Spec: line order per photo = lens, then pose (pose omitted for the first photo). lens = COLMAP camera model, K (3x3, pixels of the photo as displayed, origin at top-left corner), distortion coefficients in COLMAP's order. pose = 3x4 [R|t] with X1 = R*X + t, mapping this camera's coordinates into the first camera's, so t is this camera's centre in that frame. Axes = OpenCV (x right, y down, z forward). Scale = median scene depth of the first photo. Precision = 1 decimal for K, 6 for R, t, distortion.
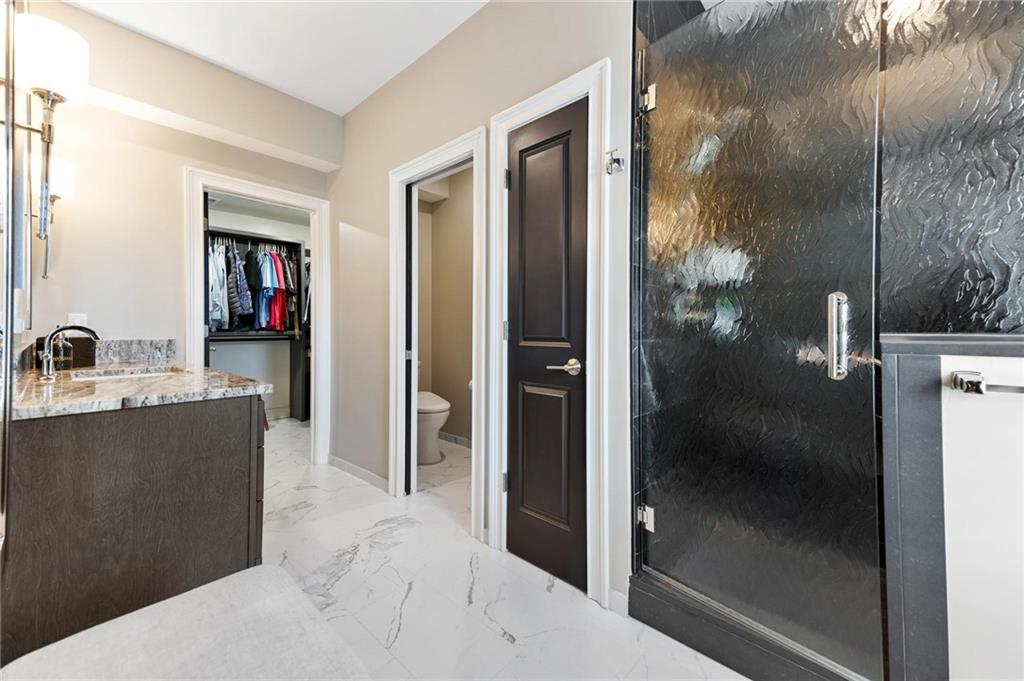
lens RADIAL K [[410.9, 0, 516.6], [0, 410.9, 333.1], [0, 0, 1]] dist [0.002748, 0.000147]
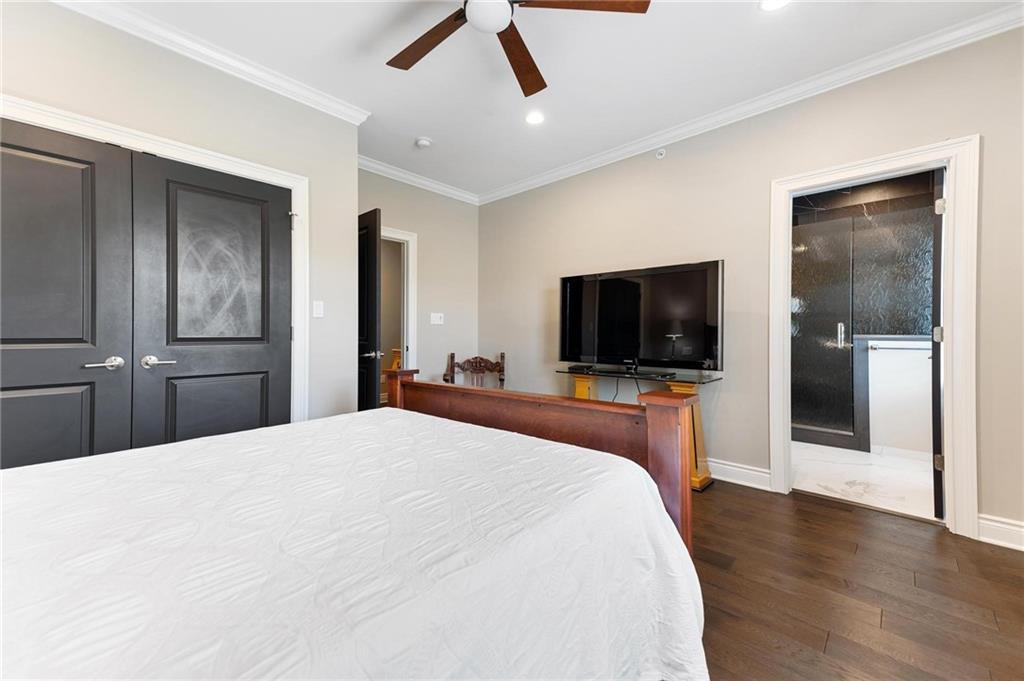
lens RADIAL K [[410.9, 0, 516.6], [0, 410.9, 333.1], [0, 0, 1]] dist [0.002748, 0.000147]
pose [[0.999288, 0.001735, 0.037700, -2.029749], [-0.001659, 0.999997, -0.002044, -0.003779], [-0.037704, 0.001980, 0.999287, -2.302837]]
